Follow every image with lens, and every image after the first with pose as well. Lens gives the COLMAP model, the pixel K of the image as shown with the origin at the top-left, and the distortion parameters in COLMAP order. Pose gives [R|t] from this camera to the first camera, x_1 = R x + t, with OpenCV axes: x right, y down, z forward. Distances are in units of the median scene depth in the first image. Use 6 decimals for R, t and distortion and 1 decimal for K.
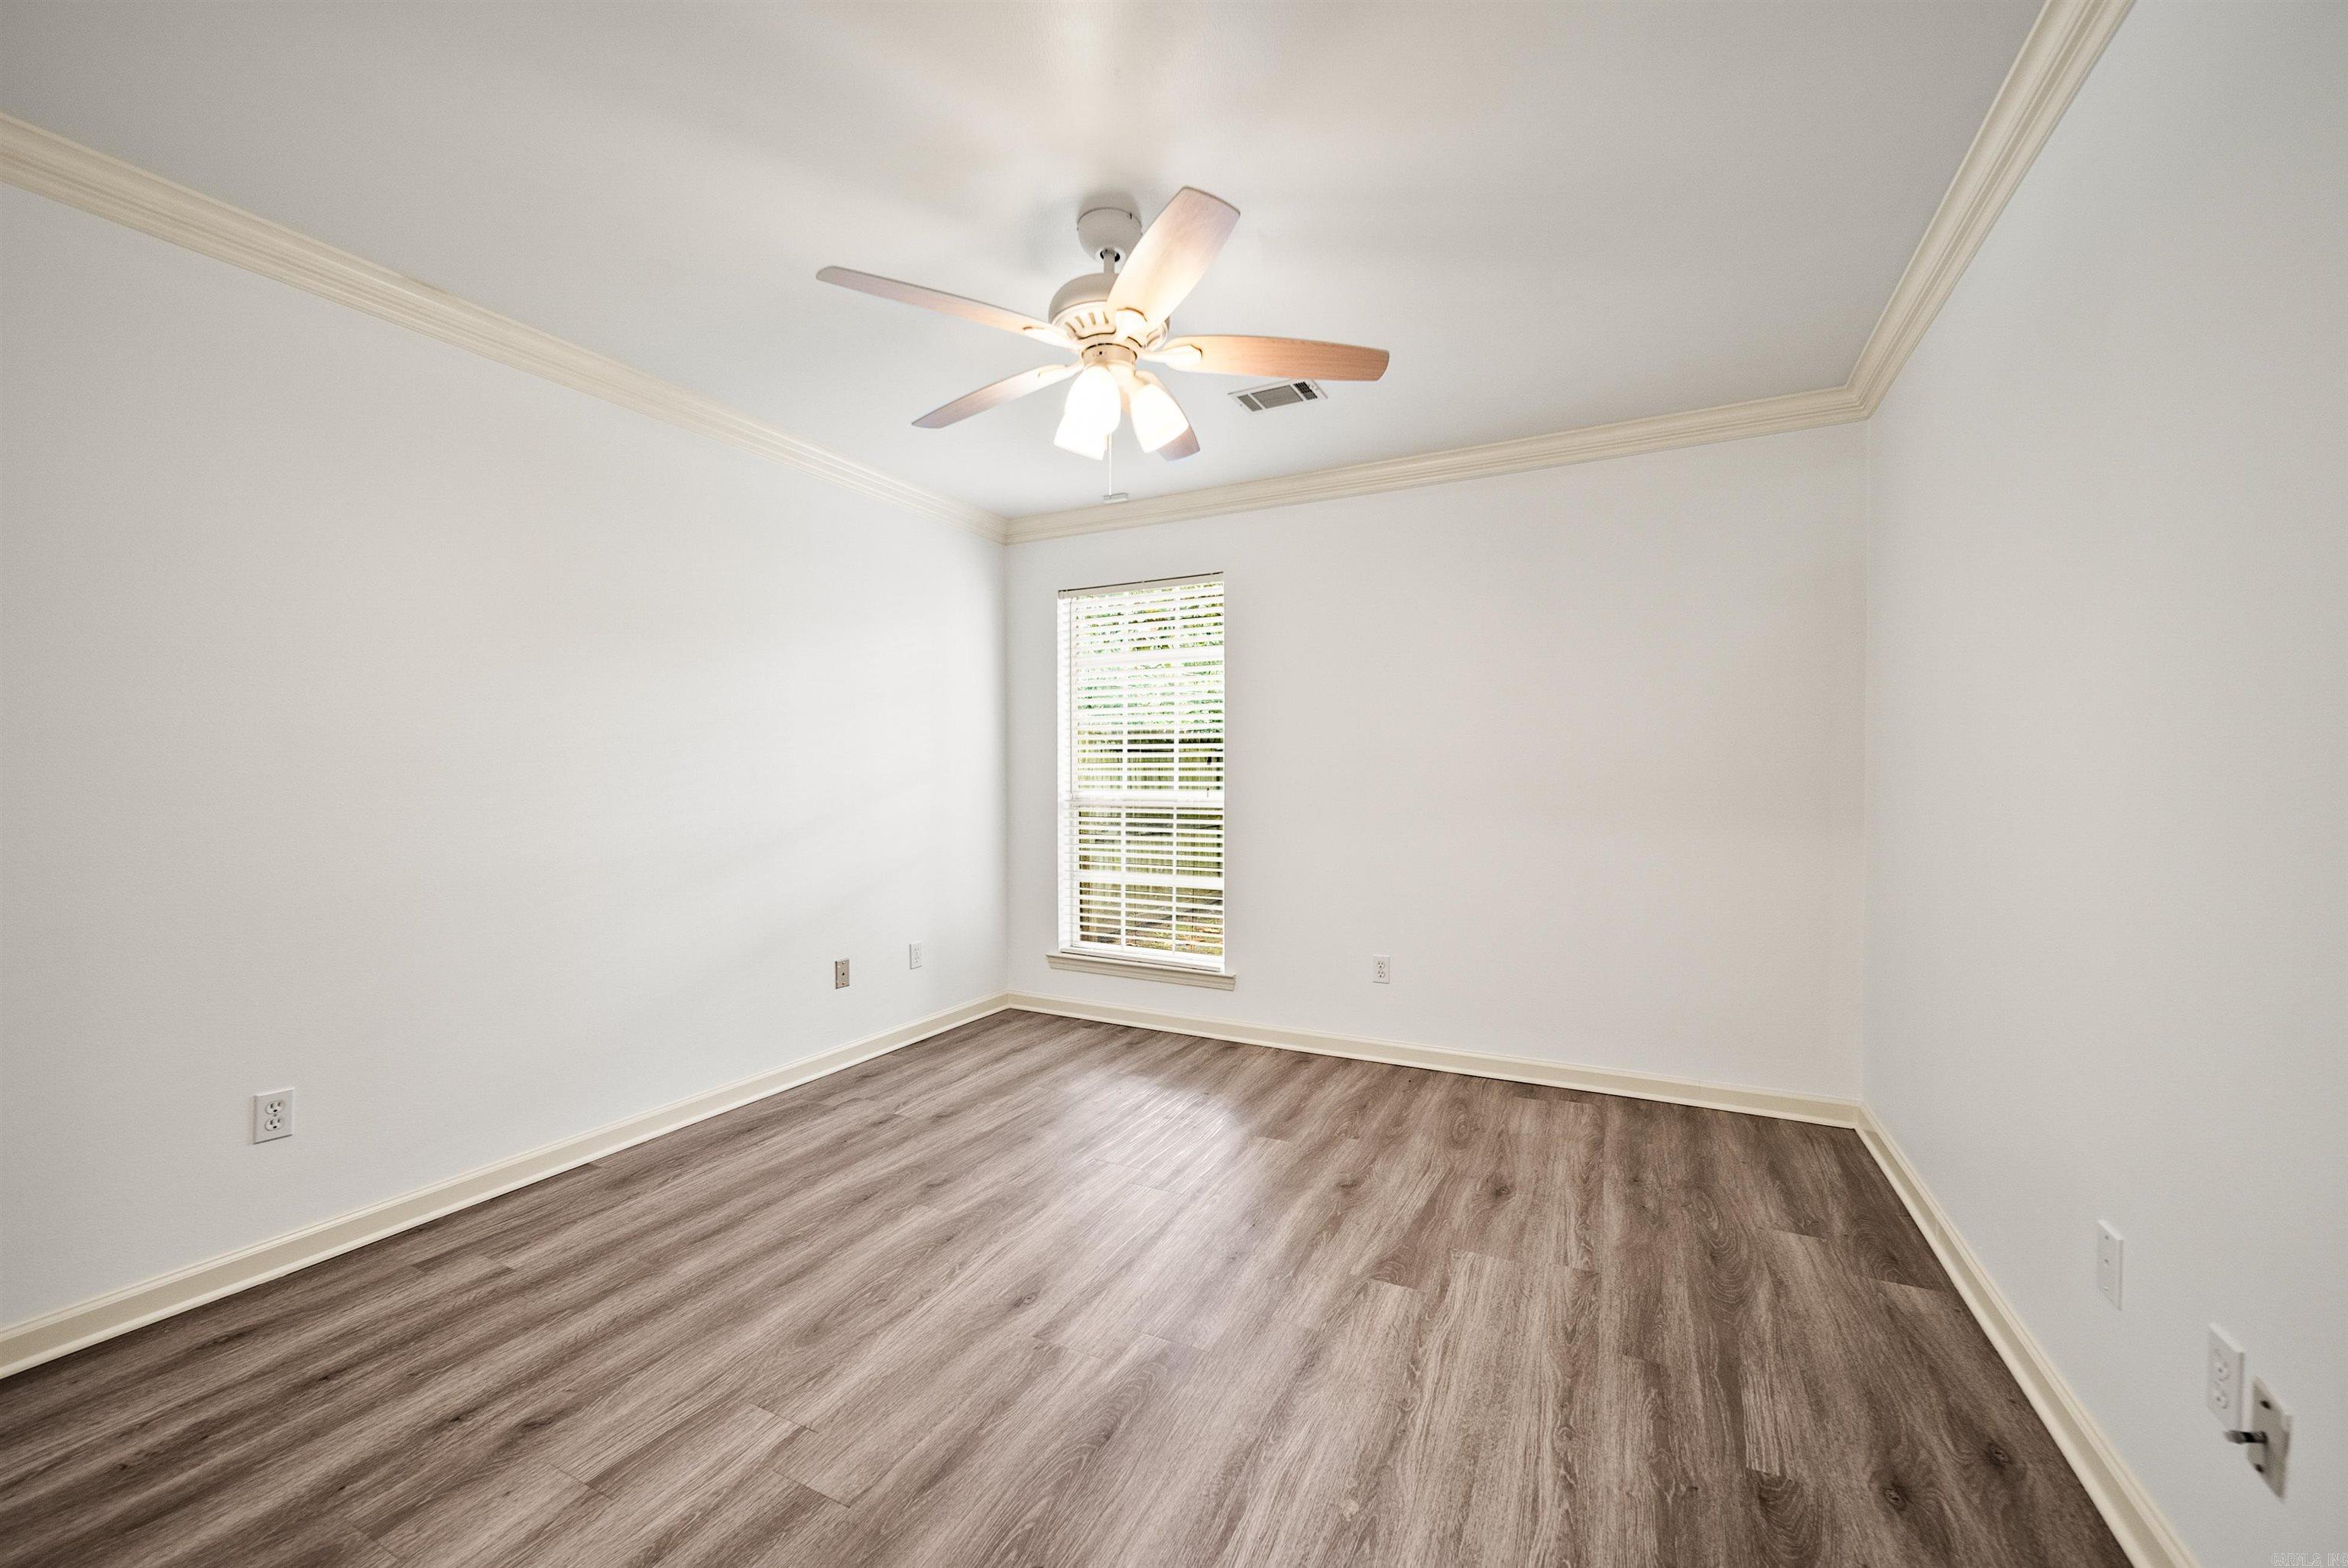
lens RADIAL K [[912.0, 0, 1167.0], [0, 912.0, 781.2], [0, 0, 1]] dist [-0.001617, -0.001380]
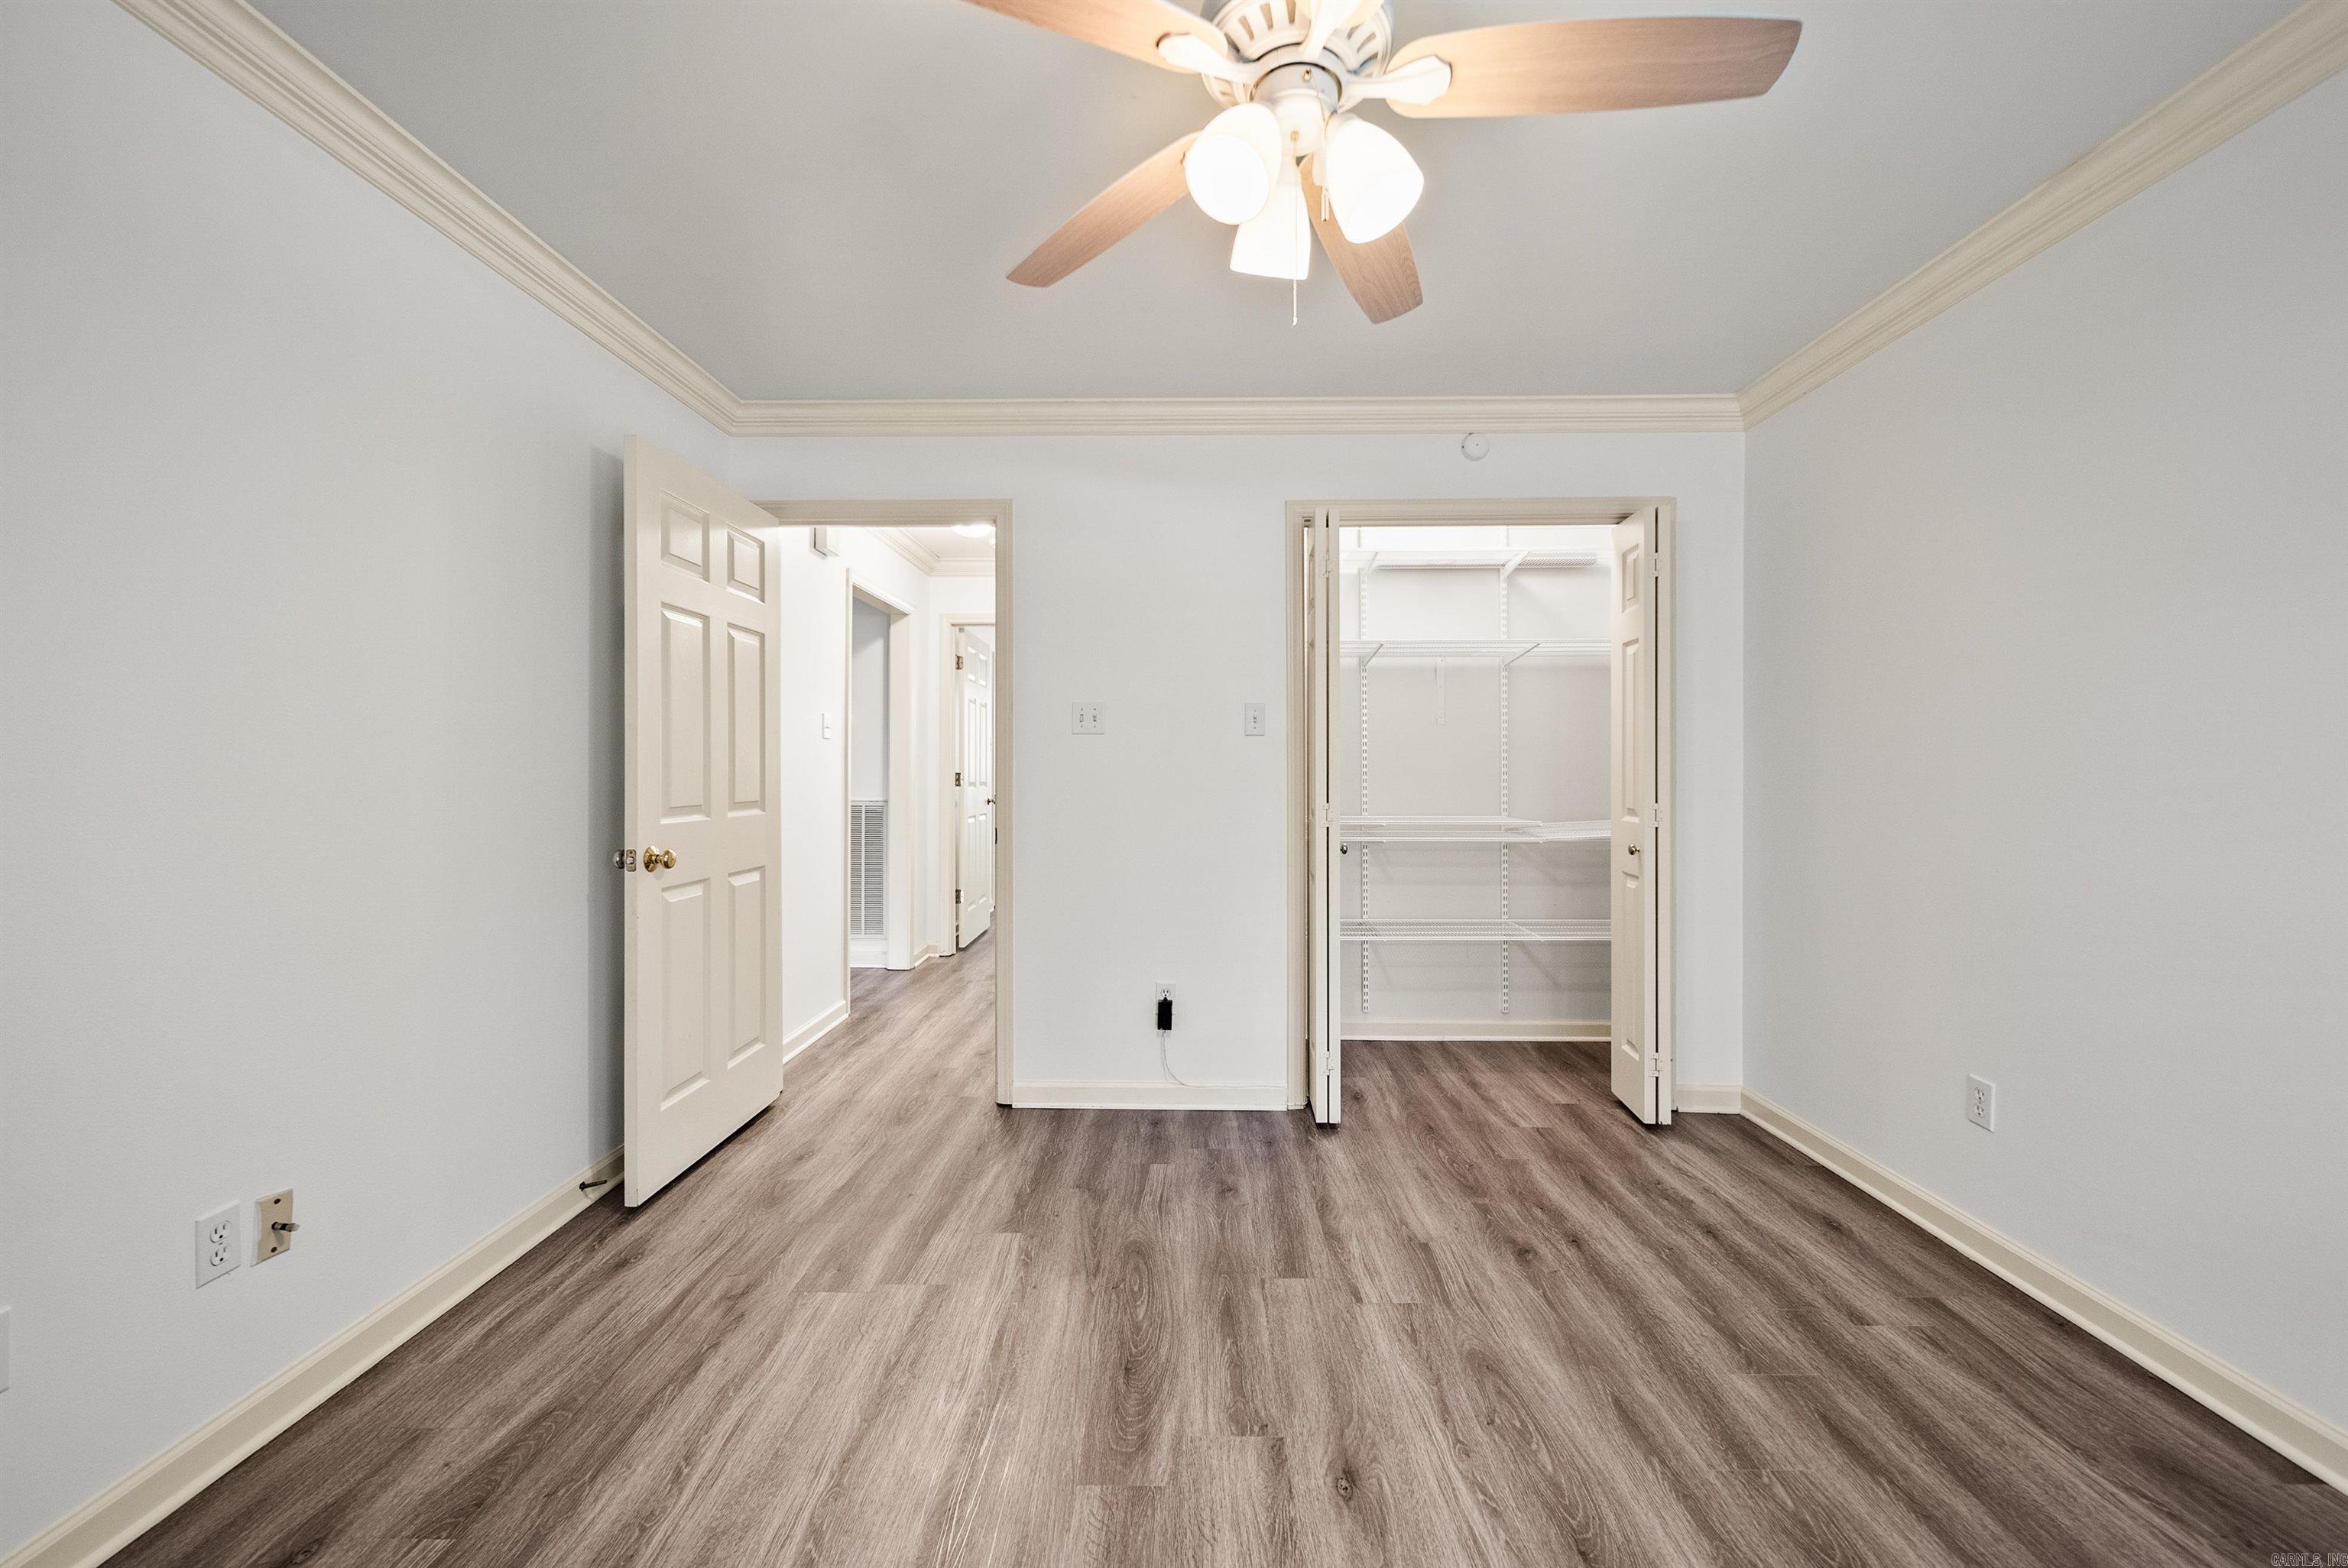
lens RADIAL K [[912.0, 0, 1165.9], [0, 912.0, 771.3], [0, 0, 1]] dist [-0.001617, -0.001380]
pose [[-0.901235, 0.005323, -0.433299, 0.342742], [0.001191, 0.999951, 0.009807, -0.016415], [0.433330, 0.008323, -0.901197, 1.872232]]
